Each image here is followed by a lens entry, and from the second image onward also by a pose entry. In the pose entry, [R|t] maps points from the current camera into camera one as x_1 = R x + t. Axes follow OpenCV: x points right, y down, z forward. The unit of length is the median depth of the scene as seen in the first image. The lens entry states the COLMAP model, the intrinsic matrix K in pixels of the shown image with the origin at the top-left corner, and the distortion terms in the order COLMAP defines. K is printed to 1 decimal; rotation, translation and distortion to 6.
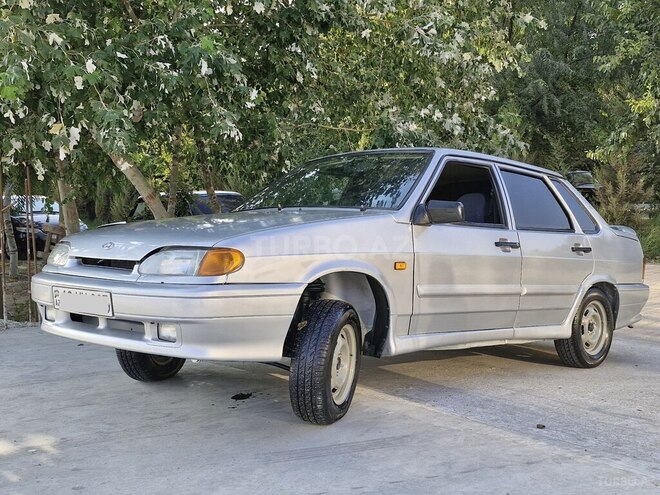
lens RADIAL K [[751.1, 0, 329.4], [0, 751.1, 237.0], [0, 0, 1]] dist [0.146523, -0.231914]
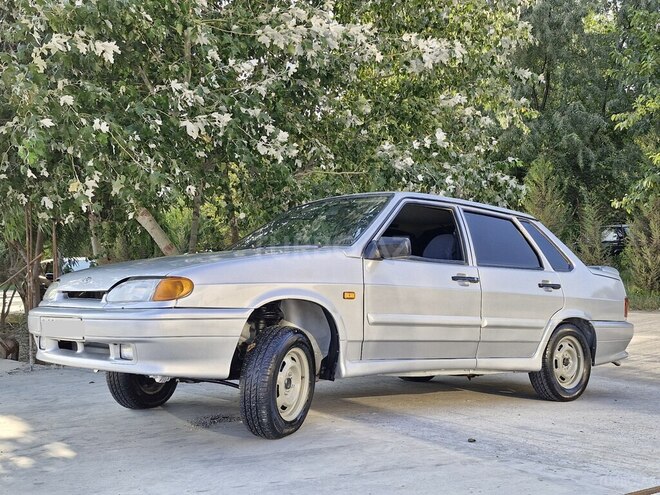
lens RADIAL K [[751.1, 0, 329.4], [0, 751.1, 237.0], [0, 0, 1]] dist [0.146523, -0.231914]
pose [[0.996870, -0.017581, -0.077074, 0.141147], [0.011411, 0.996748, -0.079774, 0.037800], [0.078226, 0.078645, 0.993829, -0.097608]]
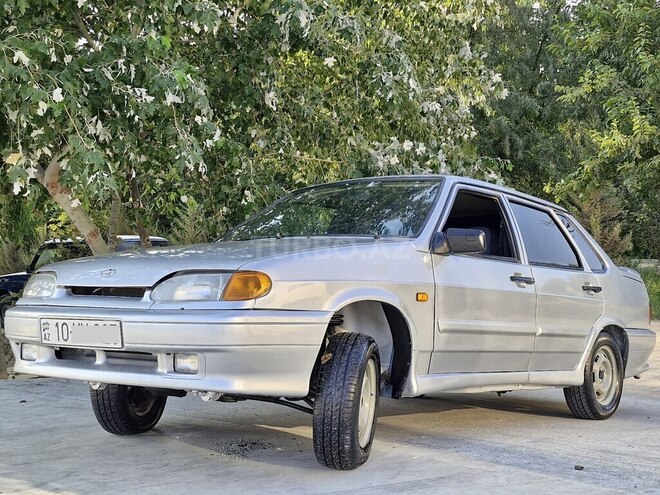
lens RADIAL K [[877.2, 0, 330.1], [0, 877.2, 231.4], [0, 0, 1]] dist [0.181998, -0.389254]
pose [[0.995934, 0.009065, 0.089626, -0.108285], [-0.002412, 0.997251, -0.074058, 0.035564], [-0.090051, 0.073541, 0.993218, -0.066963]]
